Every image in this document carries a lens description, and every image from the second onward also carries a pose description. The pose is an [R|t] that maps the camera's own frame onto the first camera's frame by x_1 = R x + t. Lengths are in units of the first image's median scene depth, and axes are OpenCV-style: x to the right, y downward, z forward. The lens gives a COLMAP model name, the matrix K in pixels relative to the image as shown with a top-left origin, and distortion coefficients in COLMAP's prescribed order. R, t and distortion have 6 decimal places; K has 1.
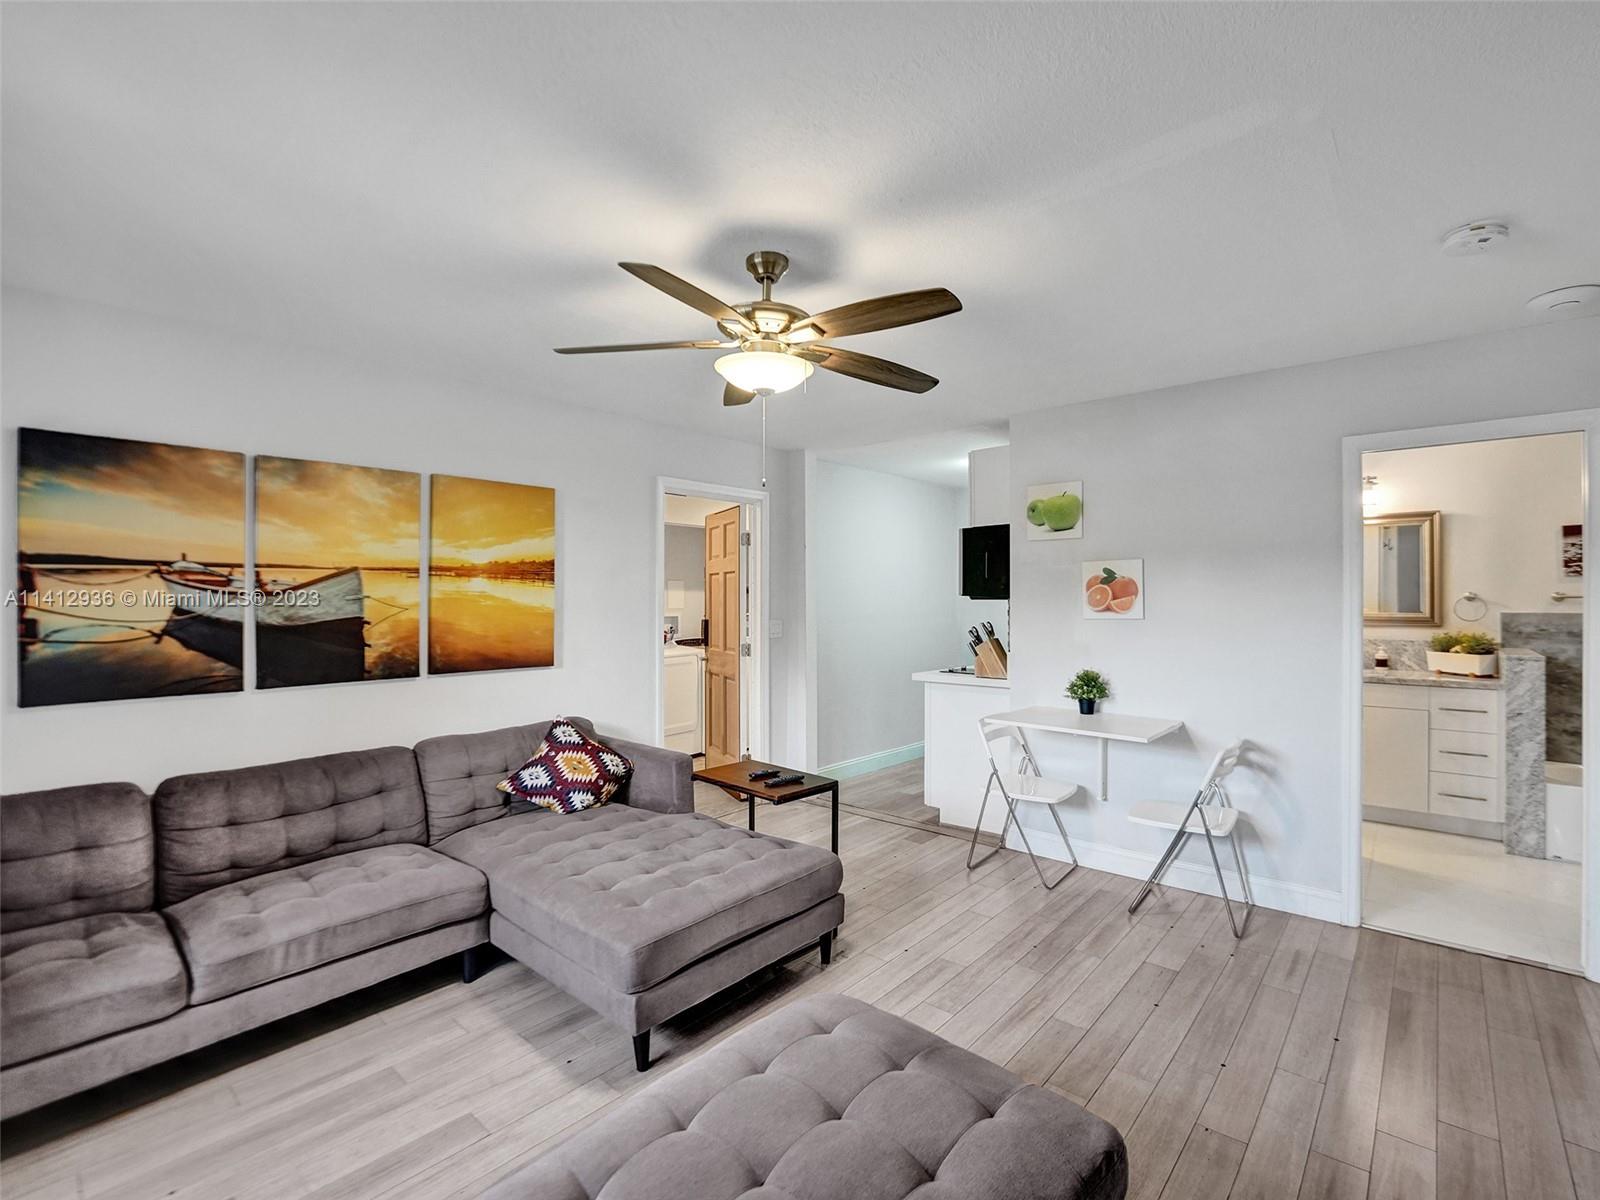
lens RADIAL K [[737.0, 0, 803.2], [0, 737.0, 611.5], [0, 0, 1]] dist [-0.031717, 0.006644]
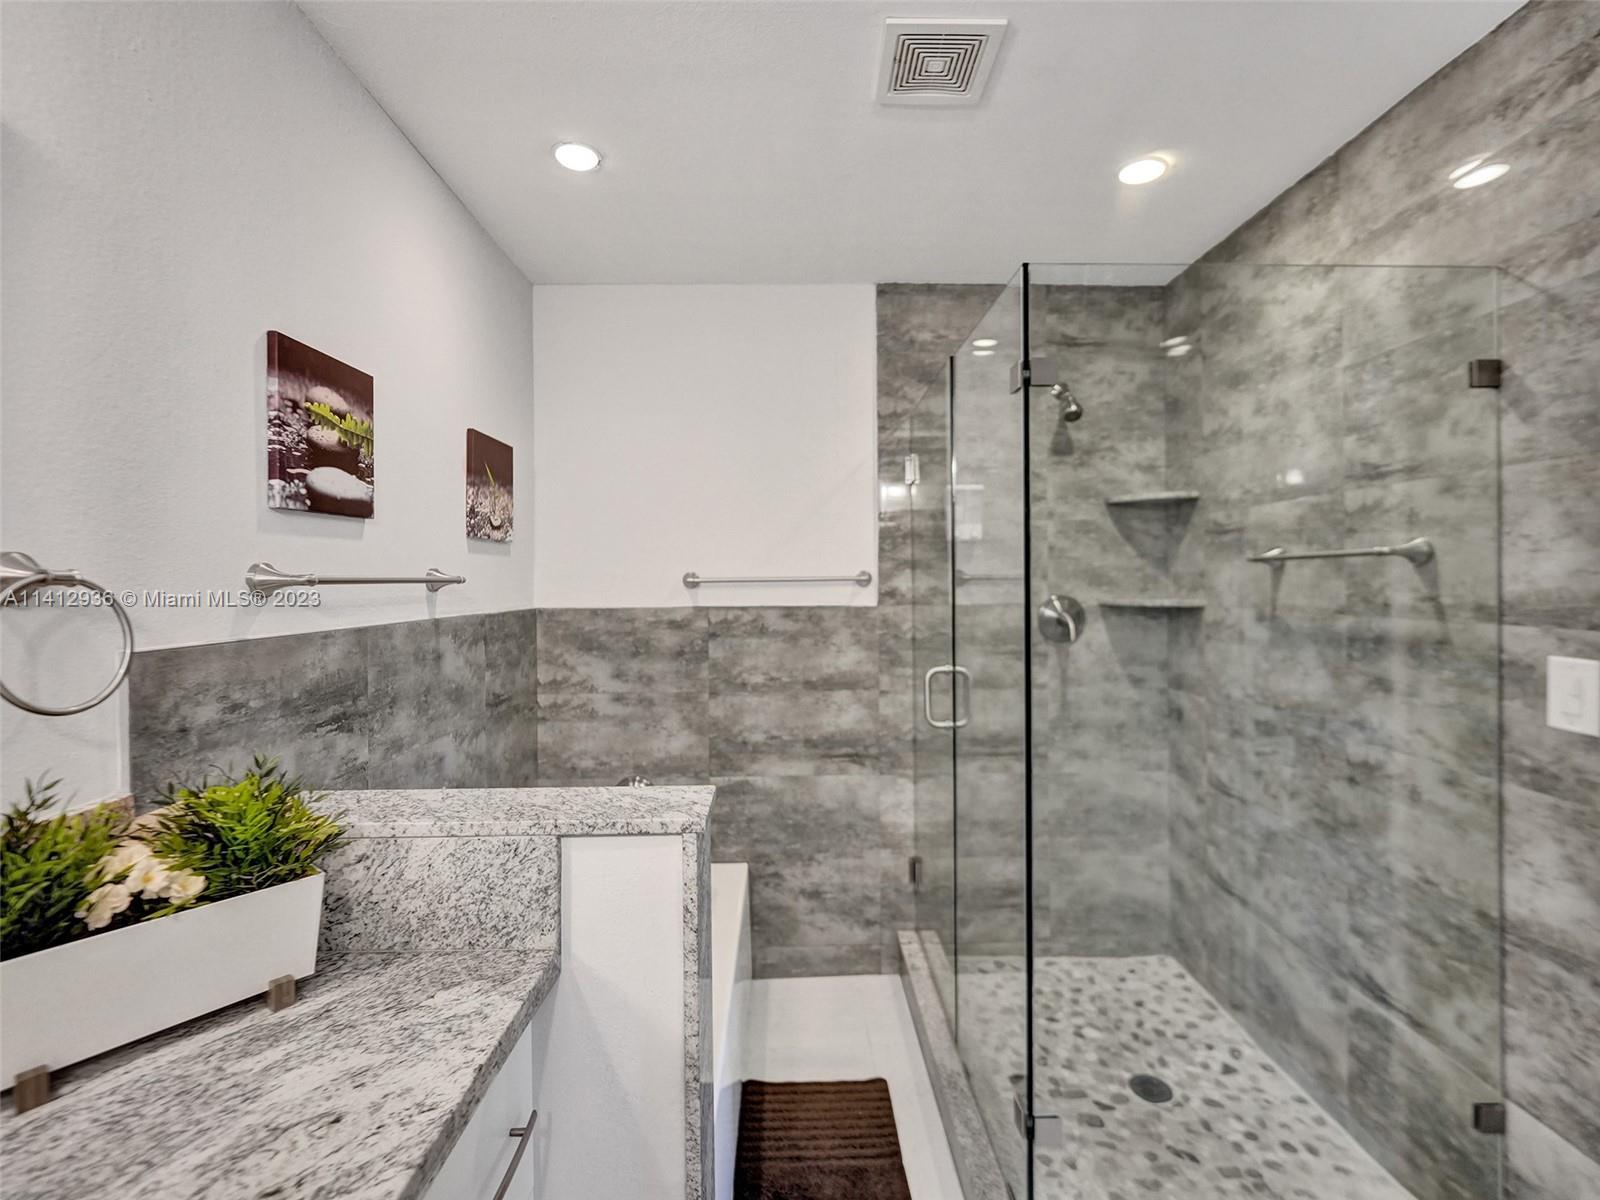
lens RADIAL K [[737.0, 0, 803.5], [0, 737.0, 592.2], [0, 0, 1]] dist [-0.031717, 0.006644]
pose [[-0.690432, -0.002884, 0.723392, 0.701357], [0.017303, 0.999640, 0.020500, -0.018628], [-0.723190, 0.026671, -0.690134, 1.038789]]
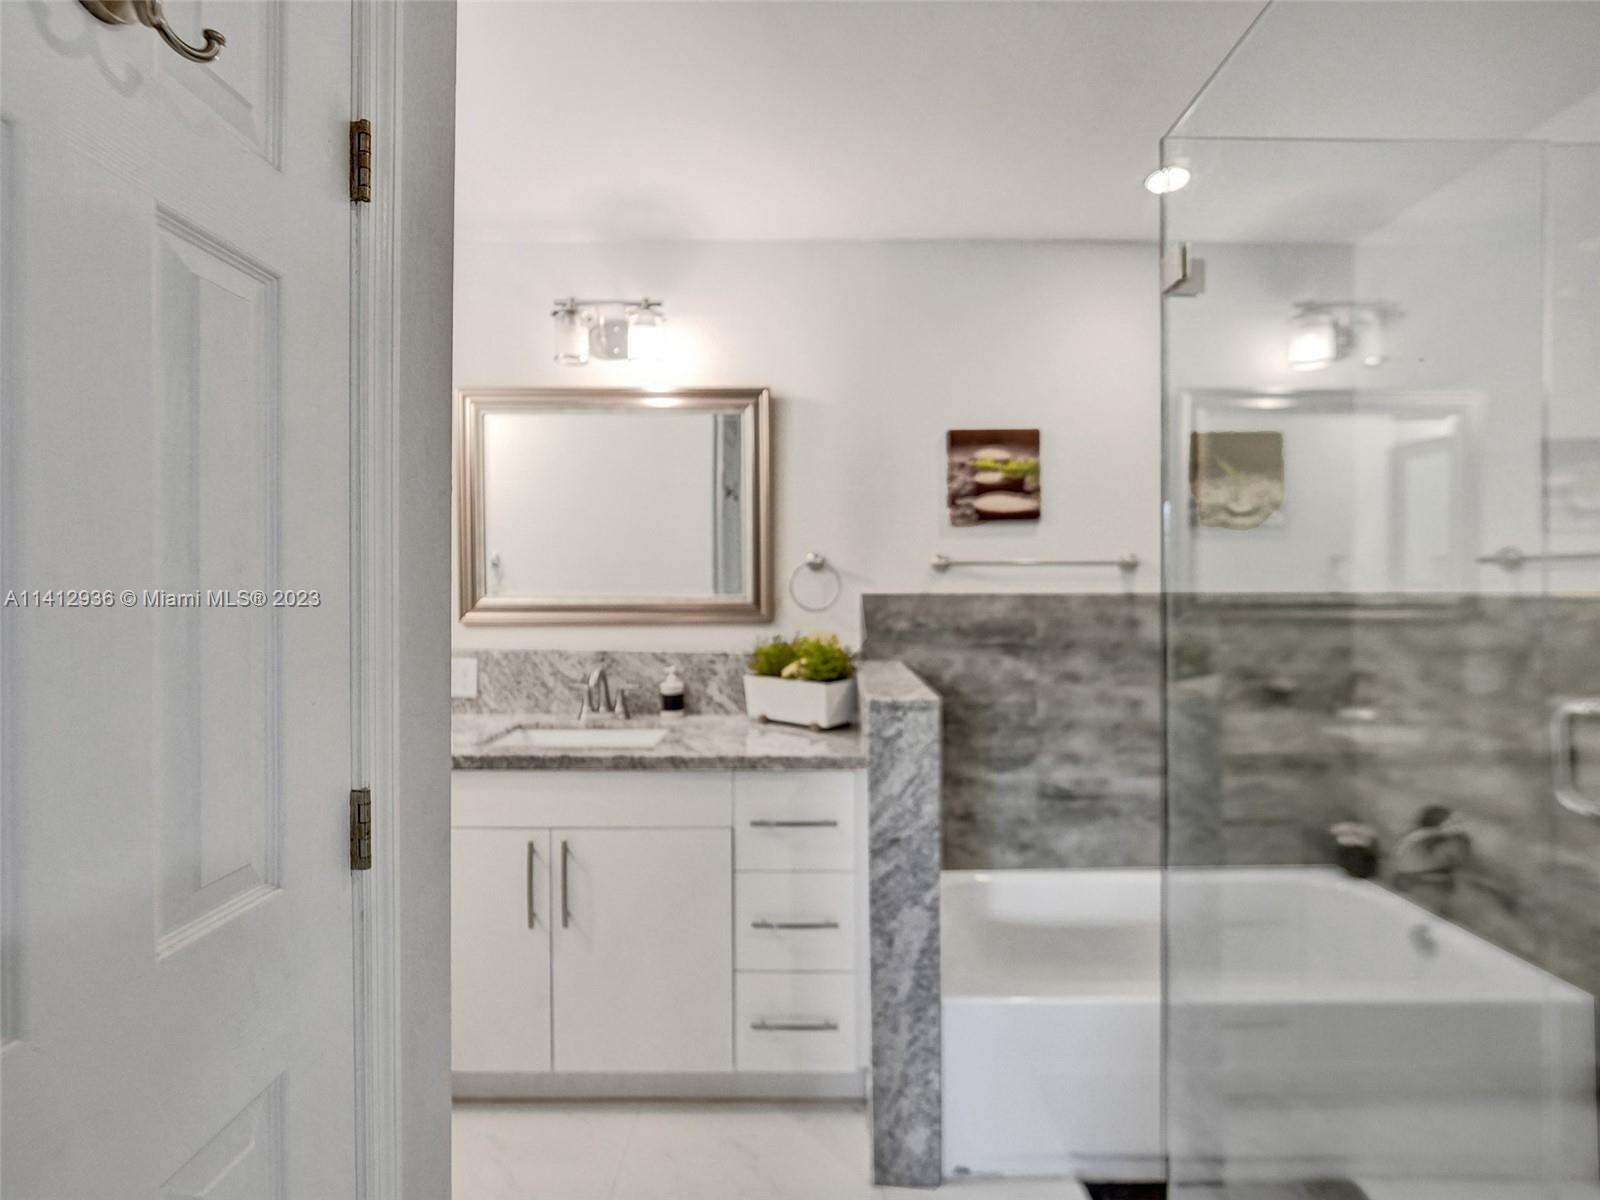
lens RADIAL K [[737.0, 0, 841.2], [0, 737.0, 598.2], [0, 0, 1]] dist [-0.031717, 0.006644]
pose [[0.740667, -0.007886, 0.671826, 0.626792], [0.002461, 0.999956, 0.009025, 0.000327], [-0.671868, -0.005031, 0.740654, 0.641470]]
